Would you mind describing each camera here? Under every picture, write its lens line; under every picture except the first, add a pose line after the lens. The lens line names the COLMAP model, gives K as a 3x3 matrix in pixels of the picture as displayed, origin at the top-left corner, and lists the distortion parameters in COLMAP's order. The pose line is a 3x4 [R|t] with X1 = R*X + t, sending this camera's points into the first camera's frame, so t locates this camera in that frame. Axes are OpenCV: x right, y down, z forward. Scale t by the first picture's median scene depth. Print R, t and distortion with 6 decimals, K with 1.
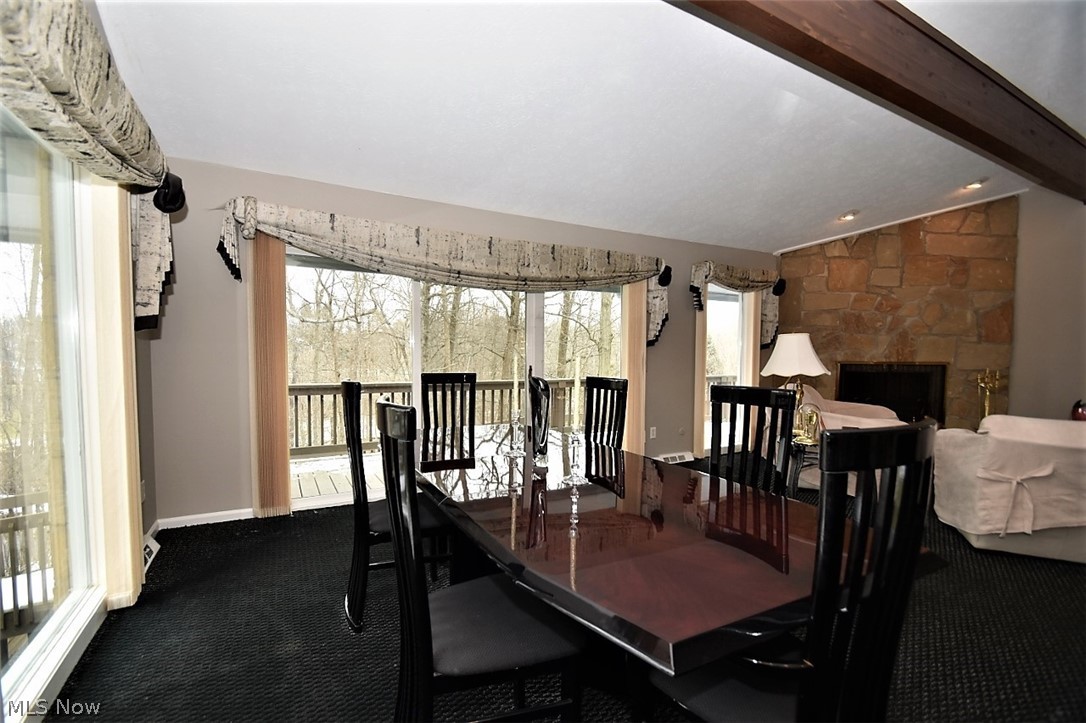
lens RADIAL K [[478.3, 0, 536.7], [0, 478.3, 386.3], [0, 0, 1]] dist [0.007645, -0.013719]
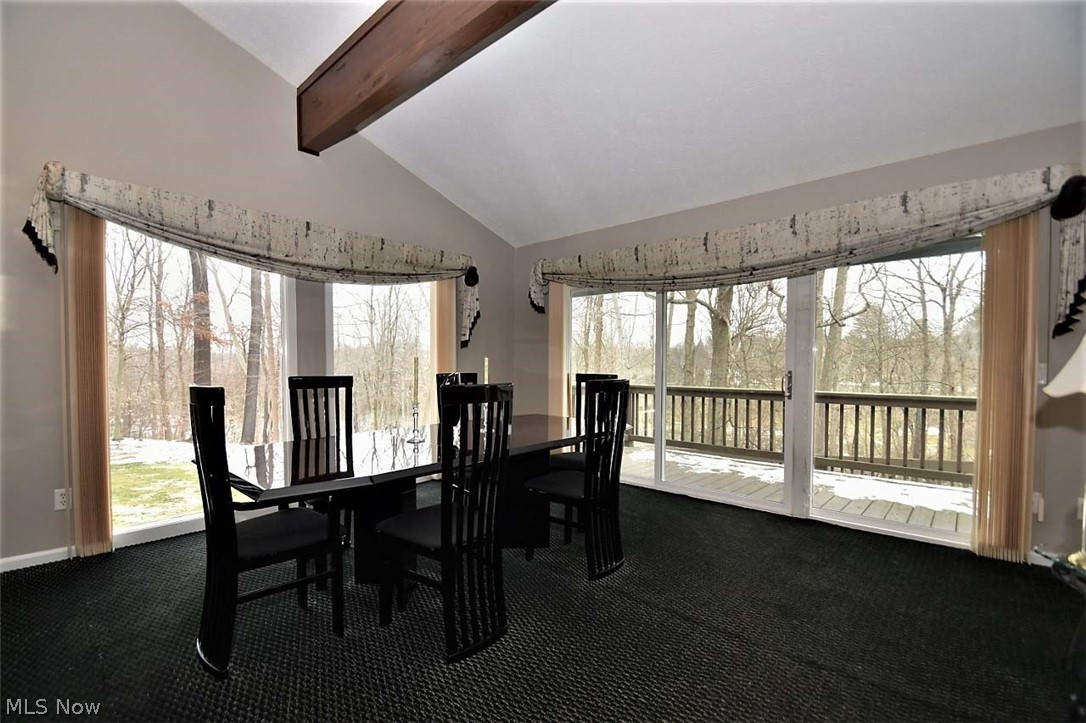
lens RADIAL K [[478.3, 0, 521.2], [0, 478.3, 375.8], [0, 0, 1]] dist [0.007645, -0.013719]
pose [[0.320650, 0.019916, -0.946988, 0.481666], [-0.056128, 0.998422, 0.001993, -0.010579], [0.945533, 0.052514, 0.321262, 0.264603]]
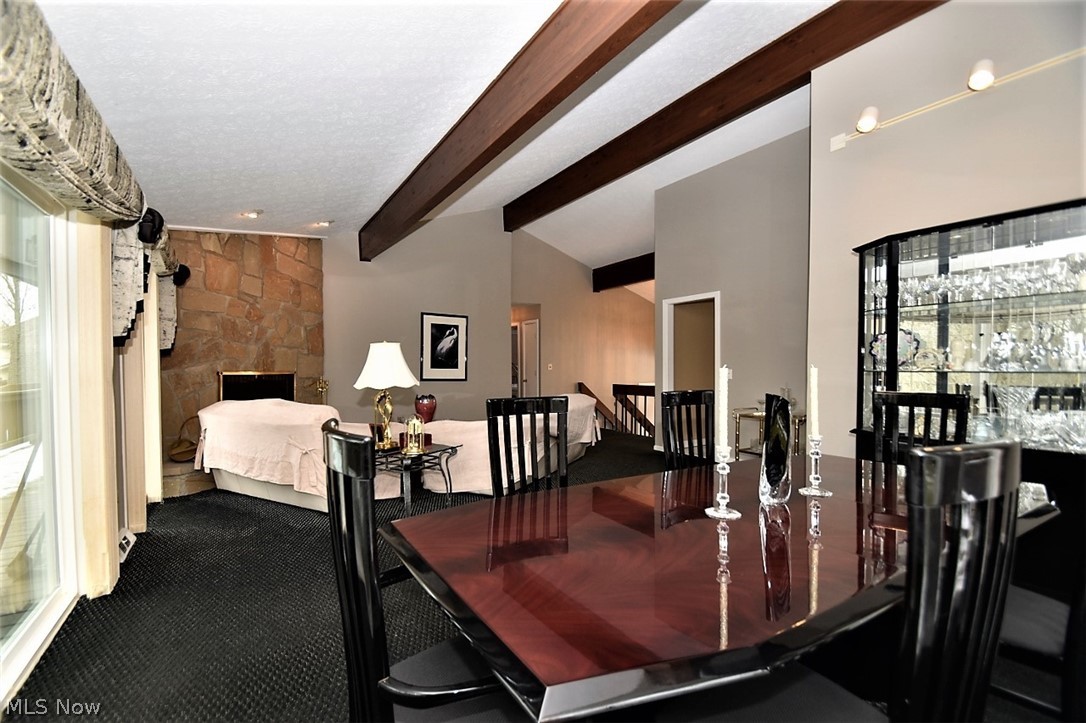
lens RADIAL K [[478.3, 0, 524.9], [0, 478.3, 375.4], [0, 0, 1]] dist [0.007645, -0.013719]
pose [[-0.054020, -0.019118, 0.998357, -0.283630], [0.061768, 0.997838, 0.022450, -0.033643], [-0.996628, 0.062879, -0.052723, 0.520134]]
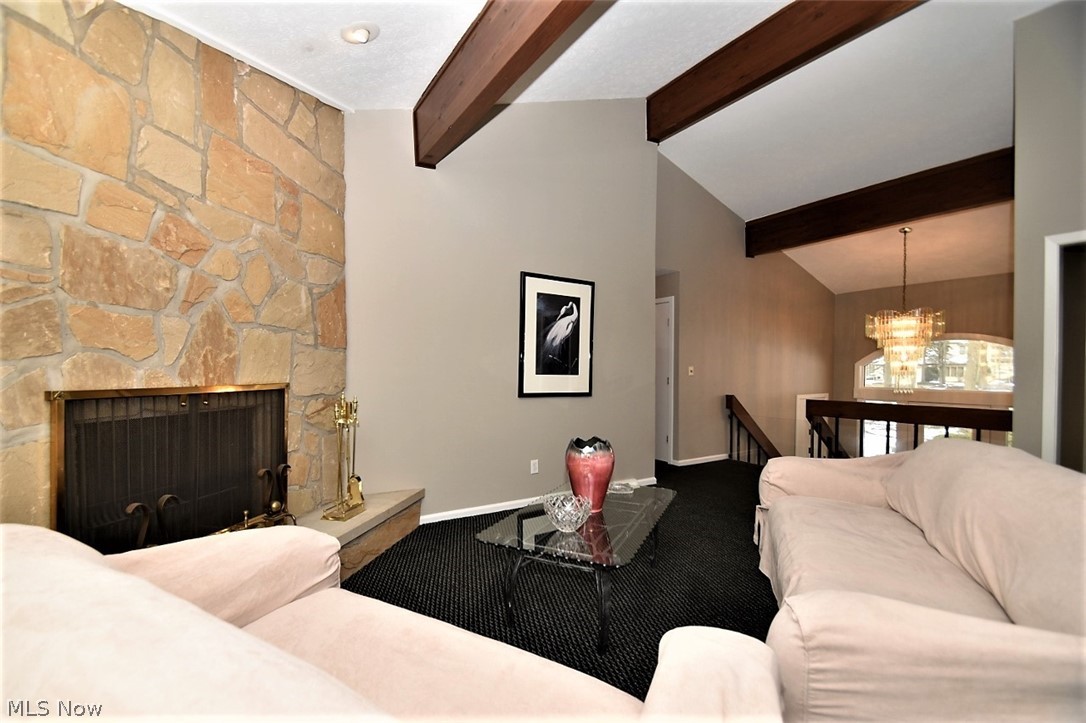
lens RADIAL K [[478.3, 0, 523.7], [0, 478.3, 377.1], [0, 0, 1]] dist [0.007645, -0.013719]
pose [[-0.054395, -0.021586, 0.998286, 0.347739], [0.056954, 0.998072, 0.024684, -0.055208], [-0.996894, 0.058199, -0.053061, 0.774272]]
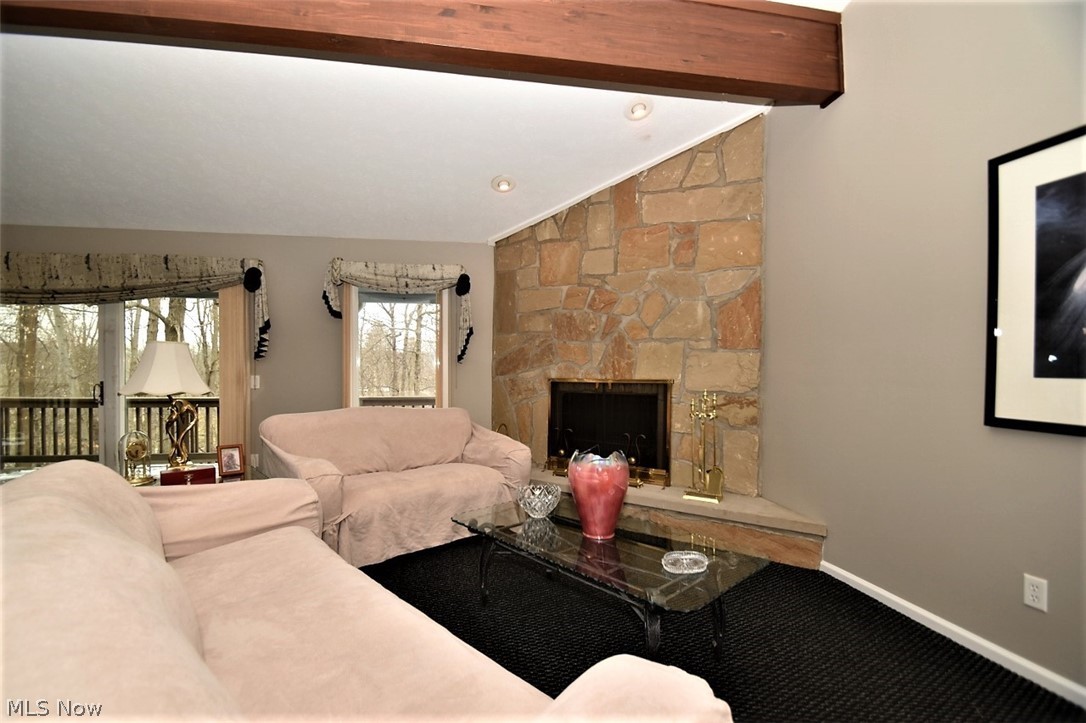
lens RADIAL K [[478.3, 0, 531.9], [0, 478.3, 378.8], [0, 0, 1]] dist [0.007645, -0.013719]
pose [[0.950237, 0.002460, -0.311518, 0.879853], [-0.018089, 0.998717, -0.047293, -0.016957], [0.311002, 0.050574, 0.949063, 0.300936]]
